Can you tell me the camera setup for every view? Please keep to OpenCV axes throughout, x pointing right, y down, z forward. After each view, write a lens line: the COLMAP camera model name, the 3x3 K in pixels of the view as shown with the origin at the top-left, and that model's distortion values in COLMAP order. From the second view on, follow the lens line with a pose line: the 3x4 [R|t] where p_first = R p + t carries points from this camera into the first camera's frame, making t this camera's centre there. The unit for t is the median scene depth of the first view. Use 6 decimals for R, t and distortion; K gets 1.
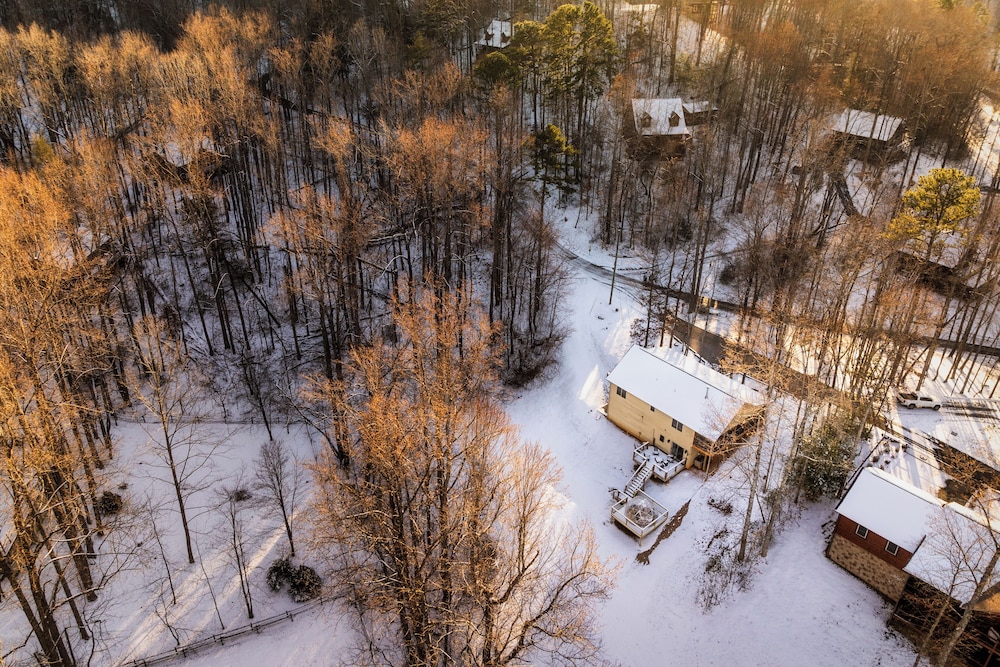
lens RADIAL K [[712.3, 0, 500.0], [0, 712.3, 333.5], [0, 0, 1]] dist [-0.043433, 0.020379]
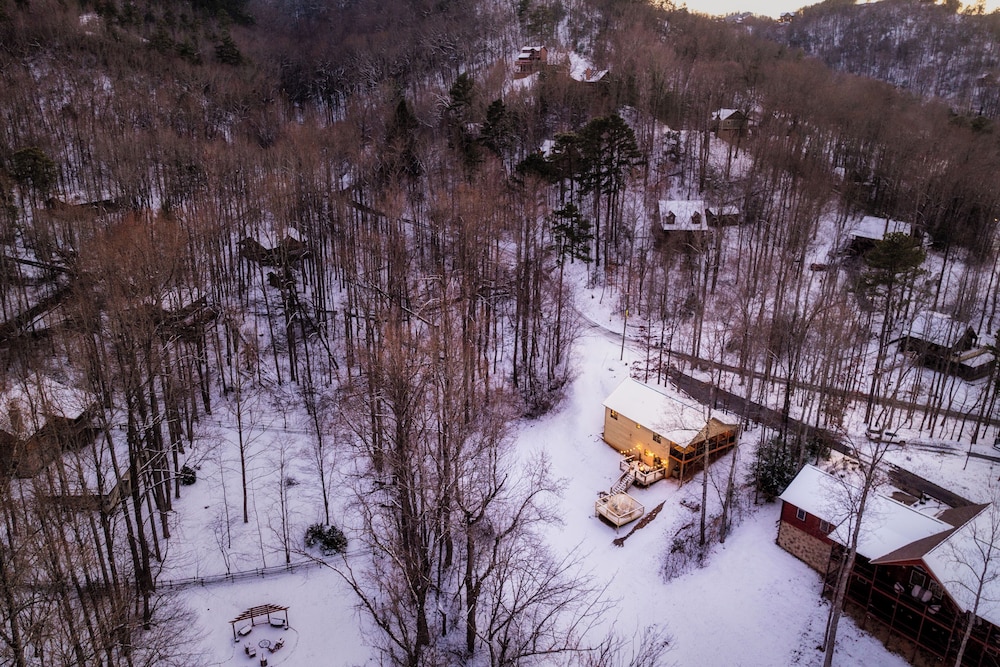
lens RADIAL K [[732.5, 0, 500.0], [0, 732.5, 333.5], [0, 0, 1]] dist [-0.020961, -0.000244]
pose [[0.993905, 0.034913, -0.104566, 0.112203], [-0.053988, 0.981145, -0.185578, 0.197341], [0.096115, 0.190092, 0.977050, -0.236645]]
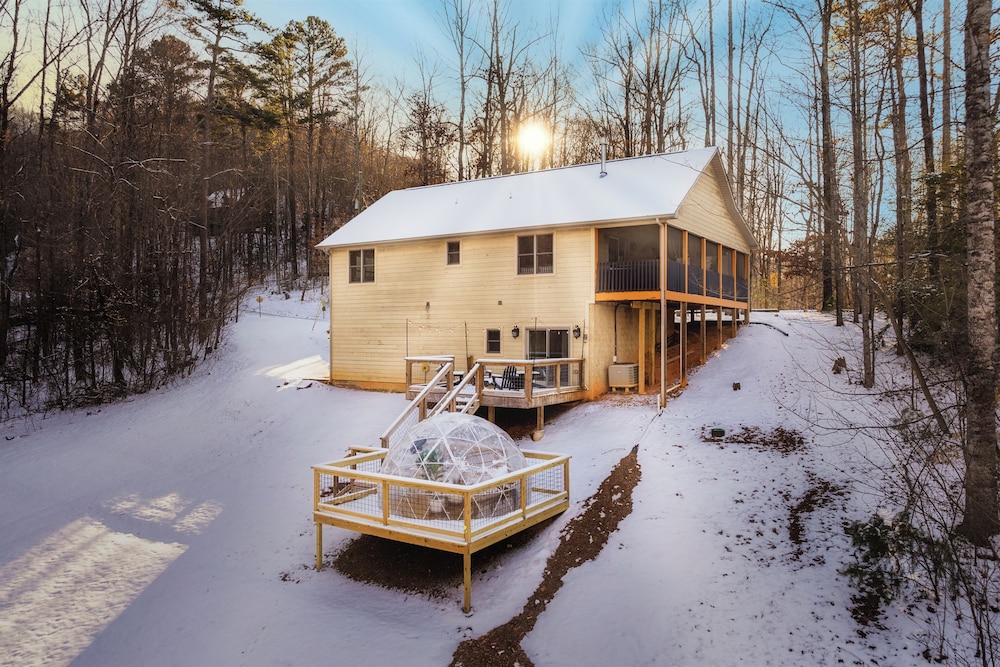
lens RADIAL K [[712.3, 0, 500.0], [0, 712.3, 333.5], [0, 0, 1]] dist [-0.043433, 0.020379]
pose [[0.956039, -0.002605, 0.293229, 0.142029], [0.151097, 0.861372, -0.484983, 0.307601], [-0.251316, 0.507969, 0.823898, 0.757118]]
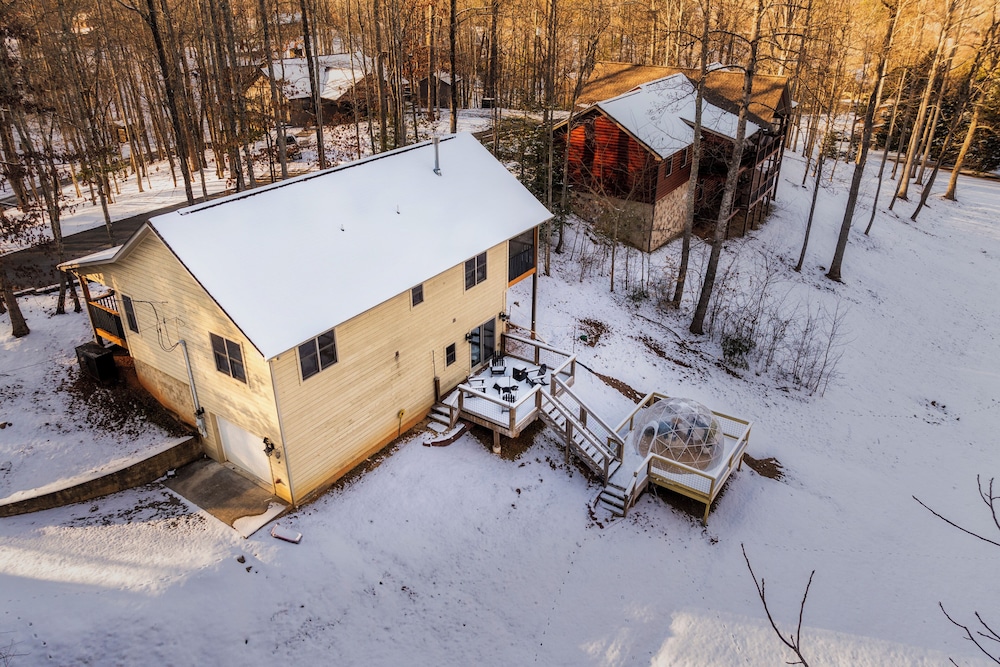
lens RADIAL K [[713.4, 0, 500.0], [0, 713.4, 333.5], [0, 0, 1]] dist [-0.034132, 0.001659]
pose [[-0.271754, -0.444193, 0.853723, -0.069174], [0.483876, 0.703752, 0.520189, -0.027092], [-0.831873, 0.554460, 0.023687, 0.993226]]
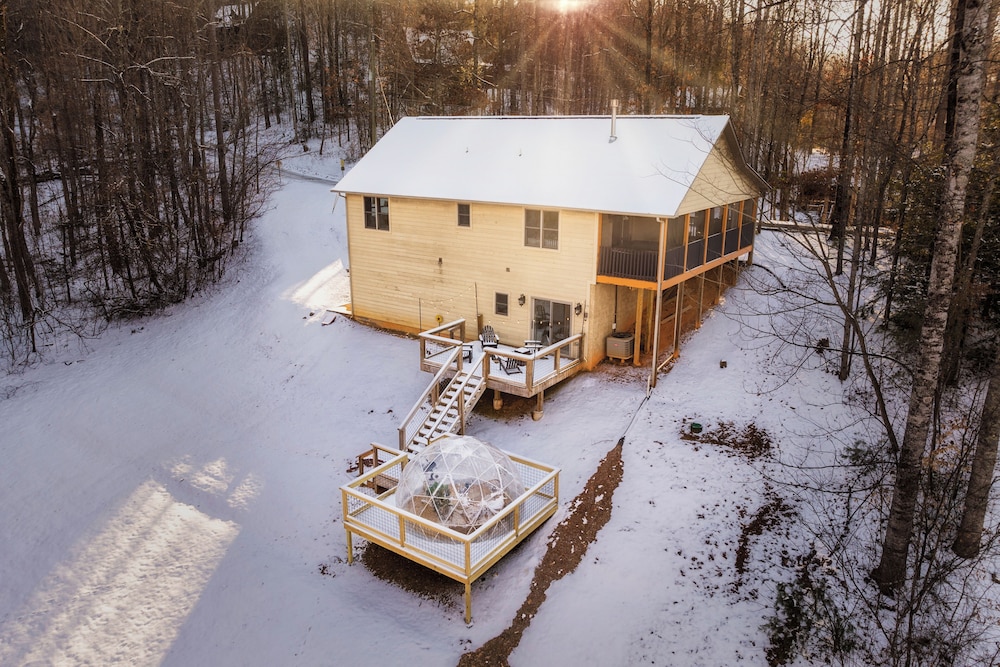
lens RADIAL K [[713.4, 0, 500.0], [0, 713.4, 333.5], [0, 0, 1]] dist [-0.034132, 0.001659]
pose [[0.965936, -0.071966, 0.248575, 0.146247], [0.131405, 0.963905, -0.231560, 0.246683], [-0.222938, 0.256336, 0.940527, 0.704079]]
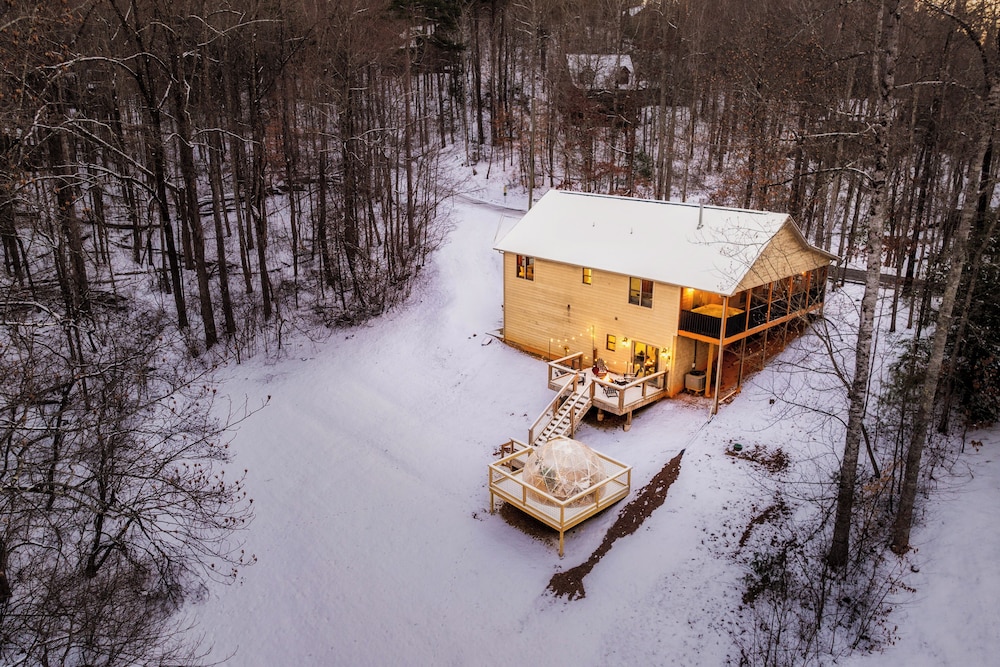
lens RADIAL K [[713.4, 0, 500.0], [0, 713.4, 333.5], [0, 0, 1]] dist [-0.034132, 0.001659]
pose [[0.999210, -0.017135, 0.035861, 0.143951], [0.024958, 0.972723, -0.230623, 0.253884], [-0.030931, 0.231336, 0.972382, 0.567422]]
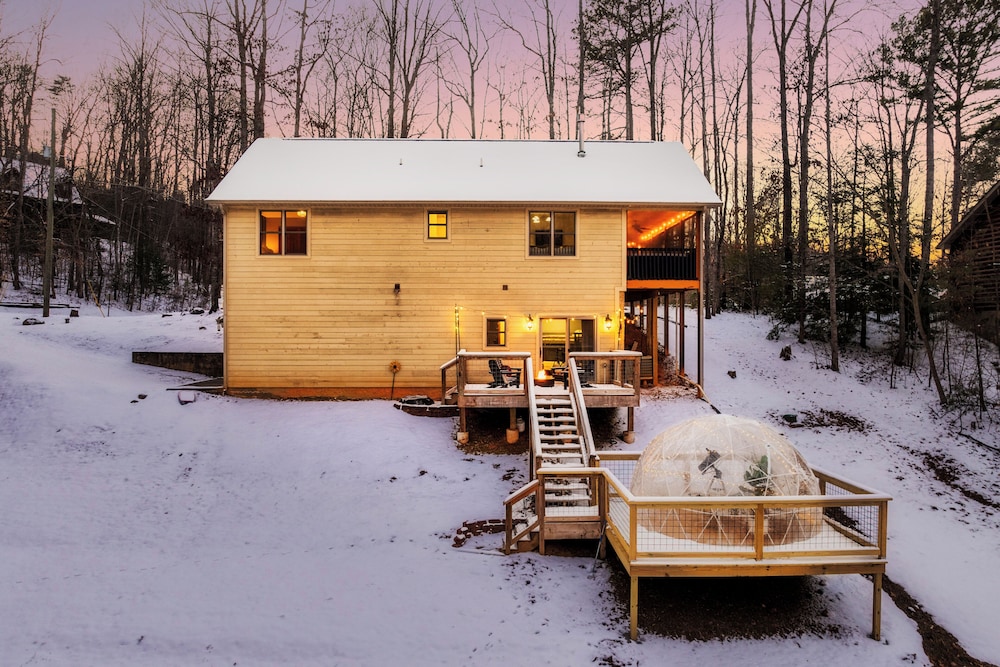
lens RADIAL K [[713.4, 0, 500.0], [0, 713.4, 333.5], [0, 0, 1]] dist [-0.034132, 0.001659]
pose [[0.625492, -0.005097, 0.780214, 0.019769], [0.398177, 0.862044, -0.313584, 0.240032], [-0.670981, 0.506807, 0.541231, 0.877252]]
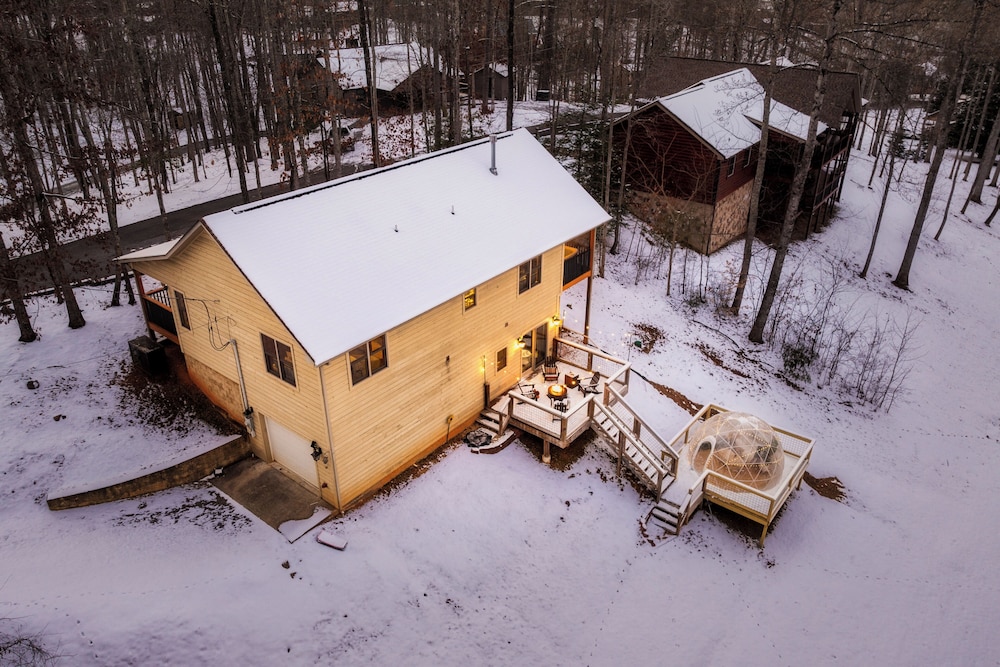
lens RADIAL K [[716.1, 0, 500.0], [0, 716.1, 333.5], [0, 0, 1]] dist [-0.034773, -0.002722]
pose [[-0.203947, -0.462801, 0.862682, -0.057738], [0.493615, 0.712377, 0.498862, -0.029504], [-0.845429, 0.527574, 0.083159, 0.993125]]
